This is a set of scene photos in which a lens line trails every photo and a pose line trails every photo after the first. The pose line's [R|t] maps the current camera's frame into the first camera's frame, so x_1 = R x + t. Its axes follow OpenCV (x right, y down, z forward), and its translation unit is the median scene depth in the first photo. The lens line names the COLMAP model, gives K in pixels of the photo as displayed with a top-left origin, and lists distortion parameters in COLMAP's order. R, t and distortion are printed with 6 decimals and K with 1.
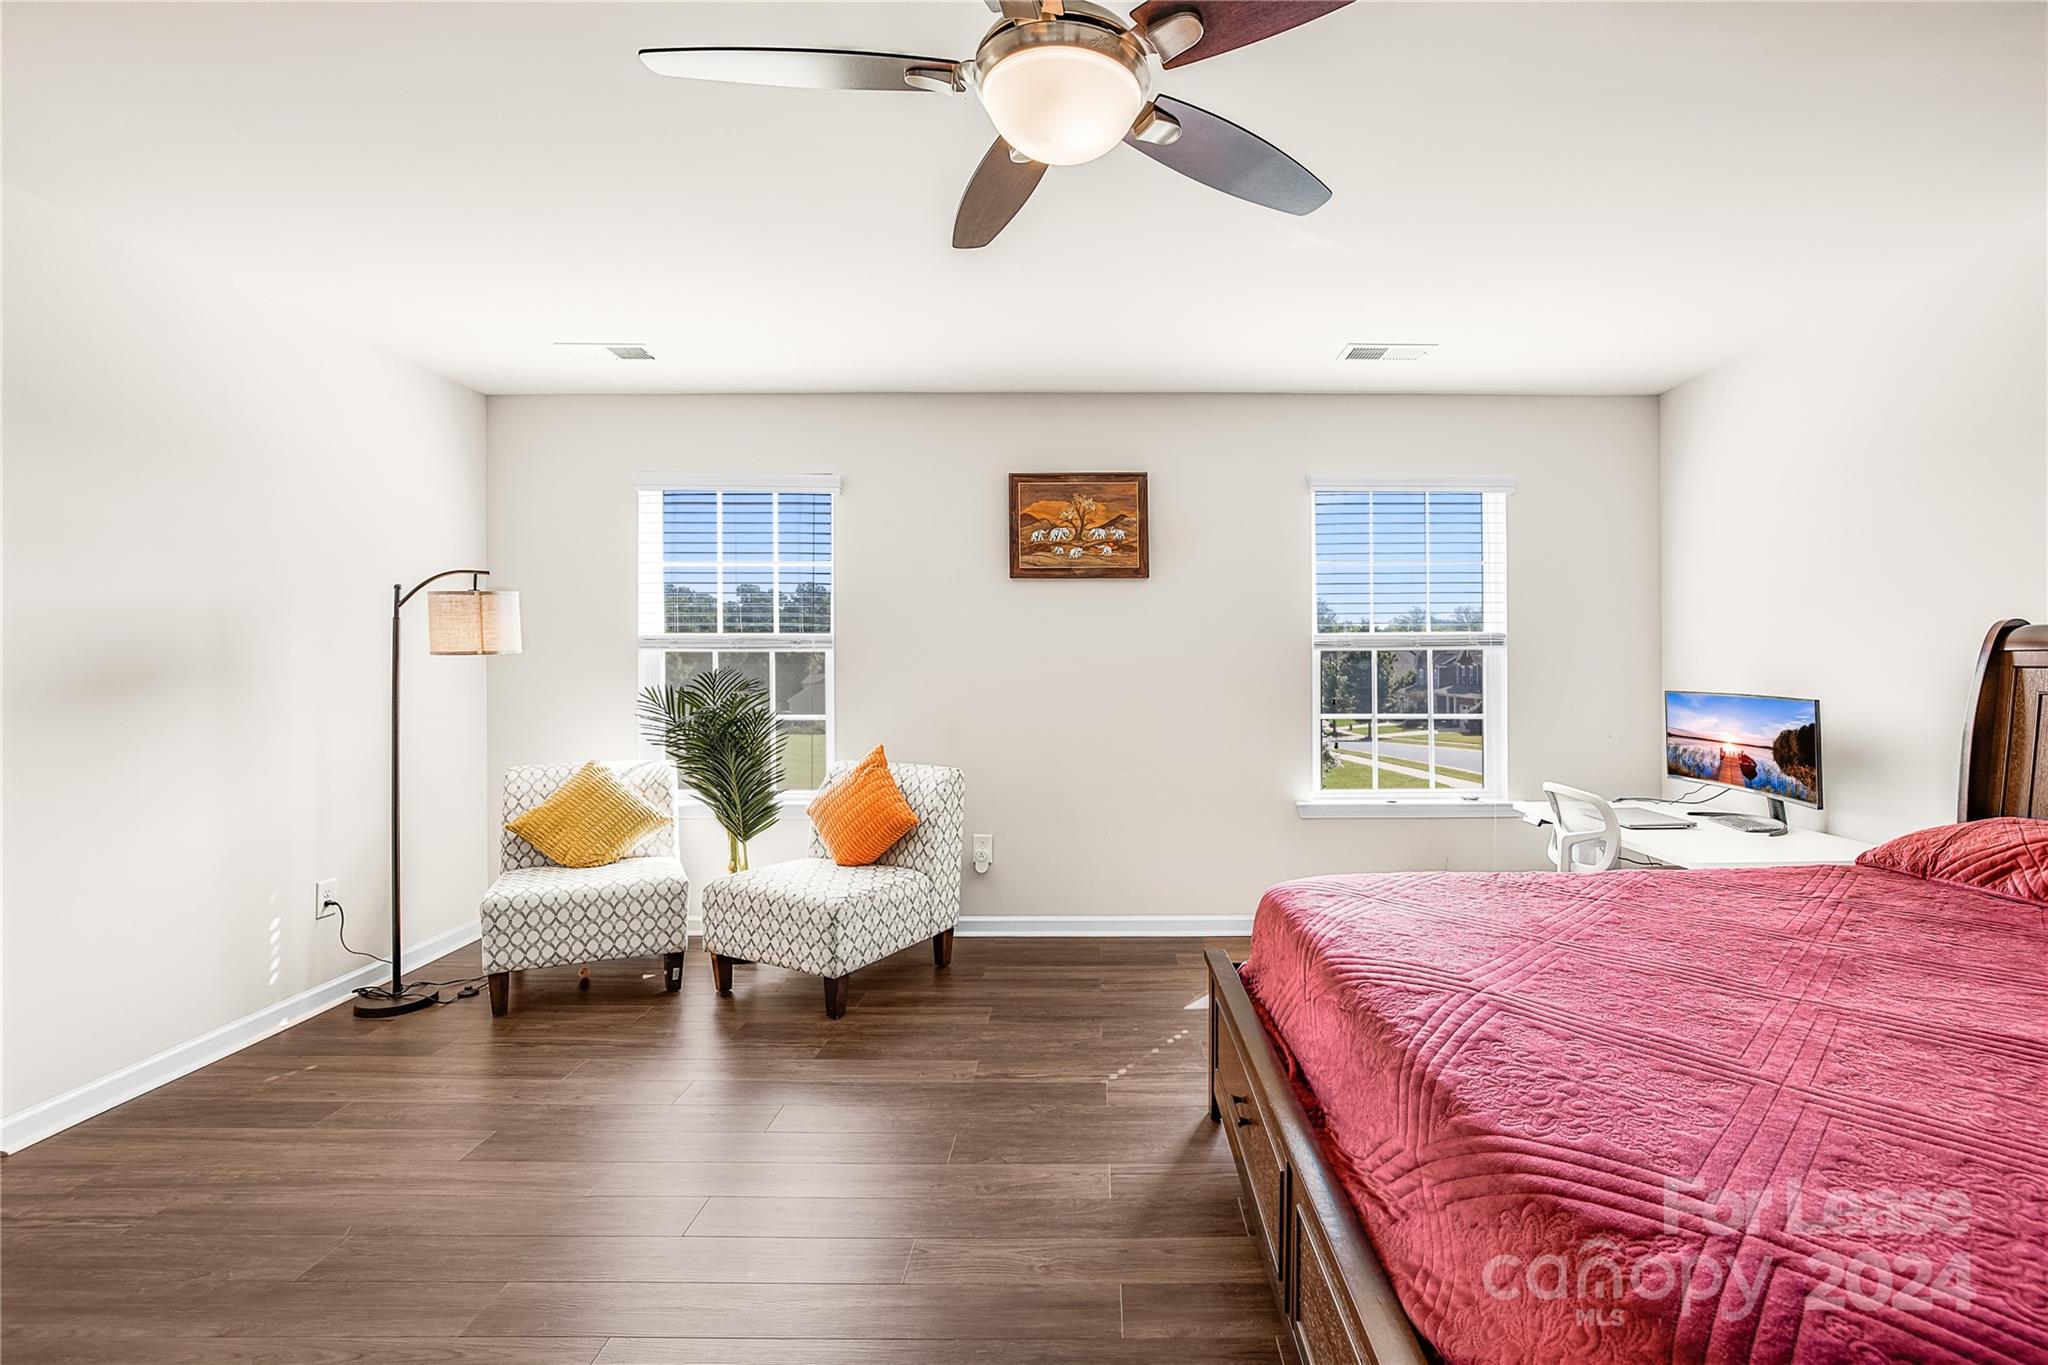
lens RADIAL K [[902.5, 0, 1009.5], [0, 902.5, 677.6], [0, 0, 1]] dist [-0.042654, 0.015059]
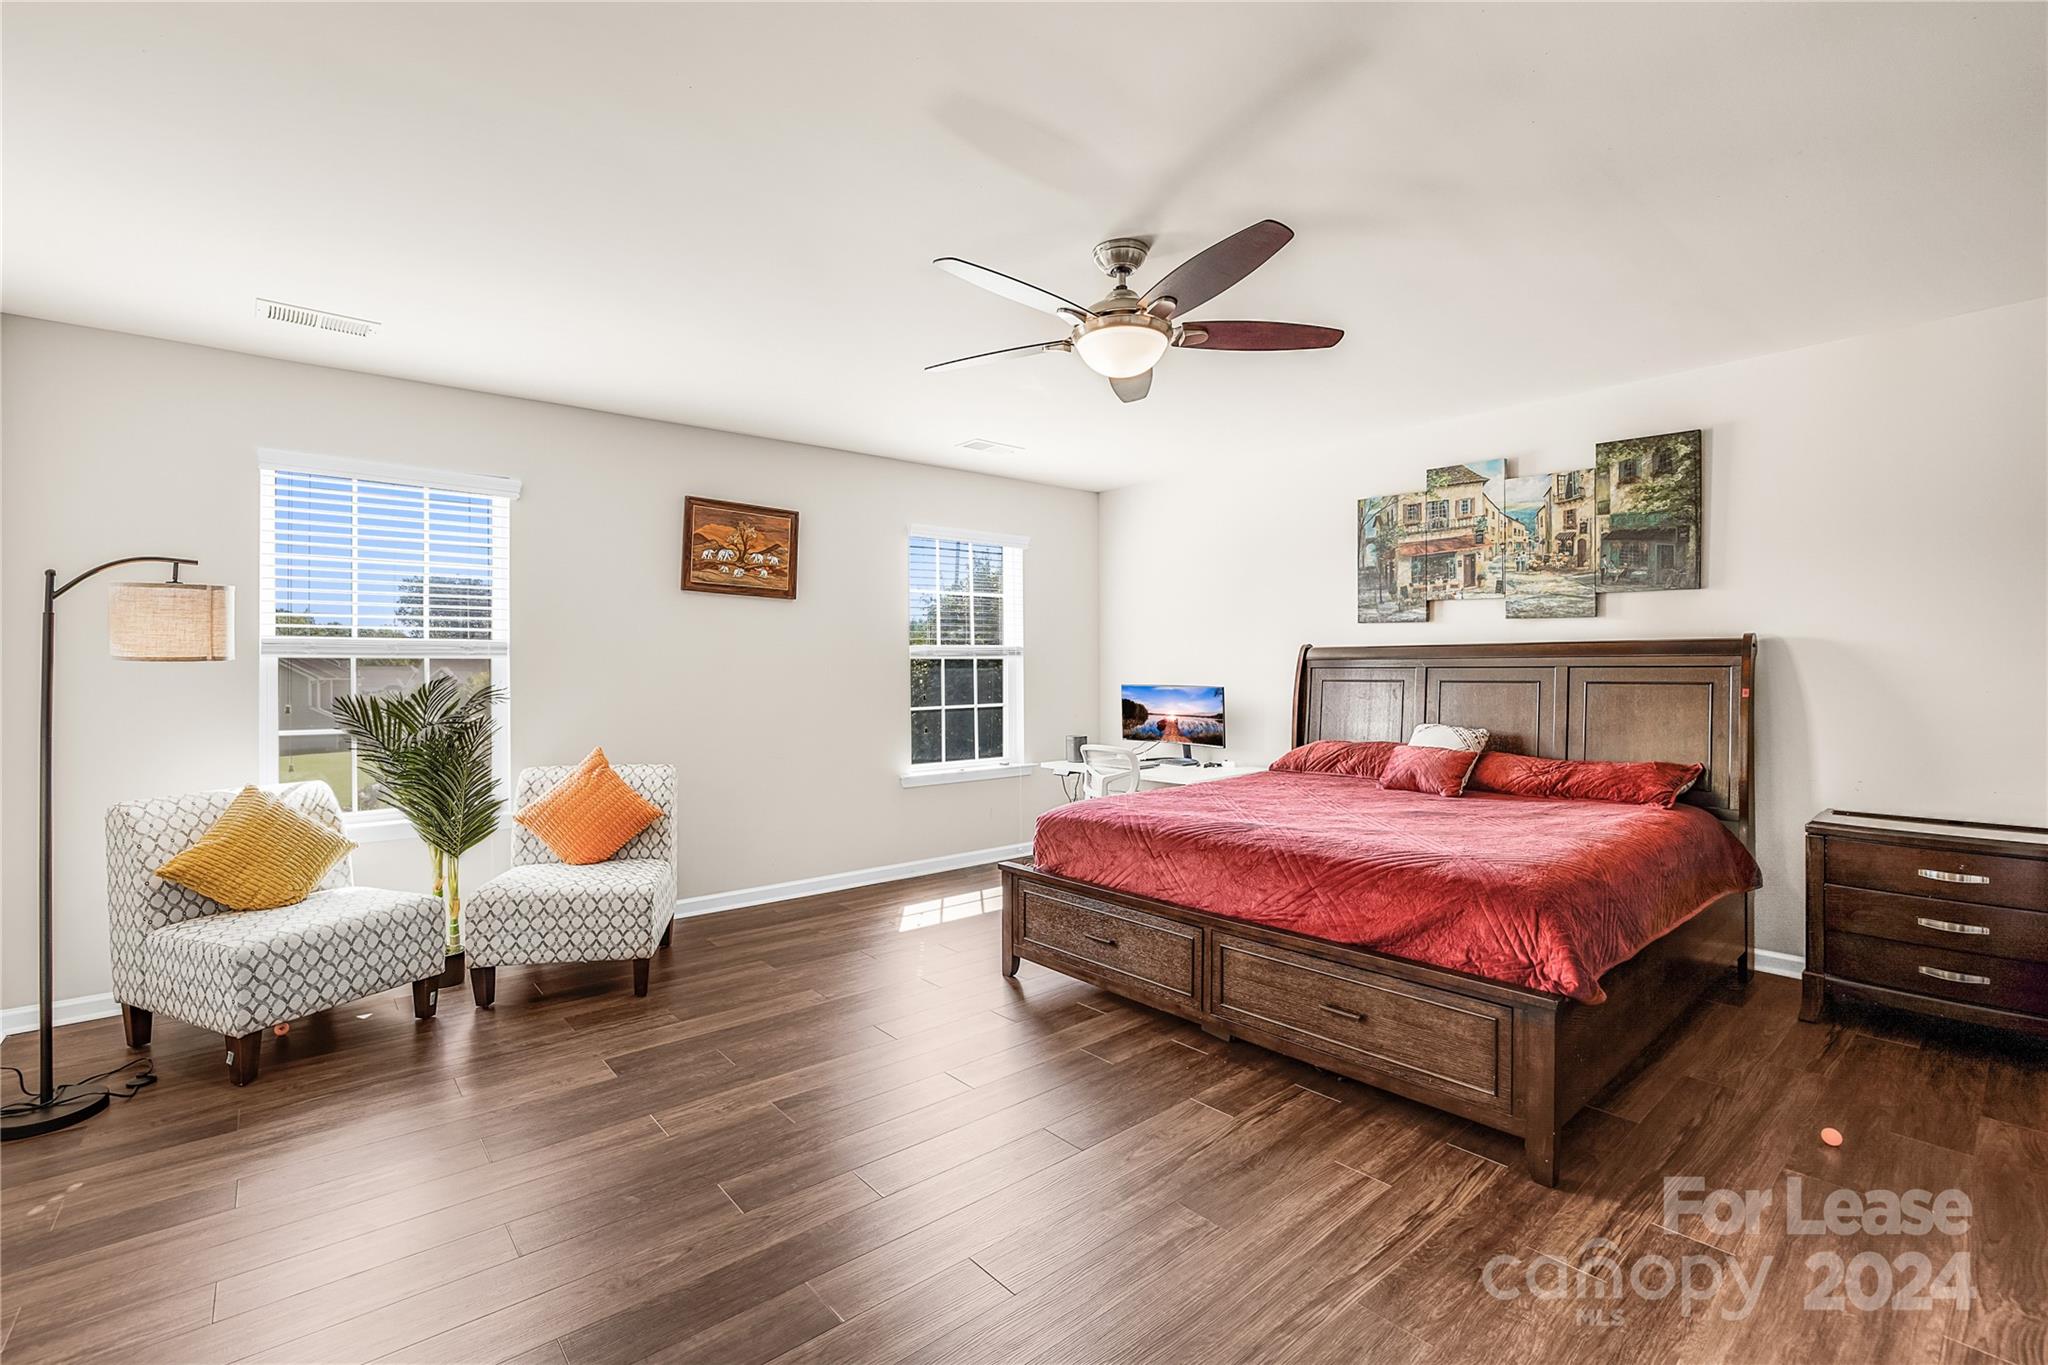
lens RADIAL K [[902.5, 0, 1009.5], [0, 902.5, 677.6], [0, 0, 1]] dist [-0.042654, 0.015059]
pose [[0.752269, -0.004987, 0.658837, -0.491744], [0.005960, 0.999982, 0.000764, -0.005666], [-0.658829, 0.003352, 0.752285, -0.104123]]
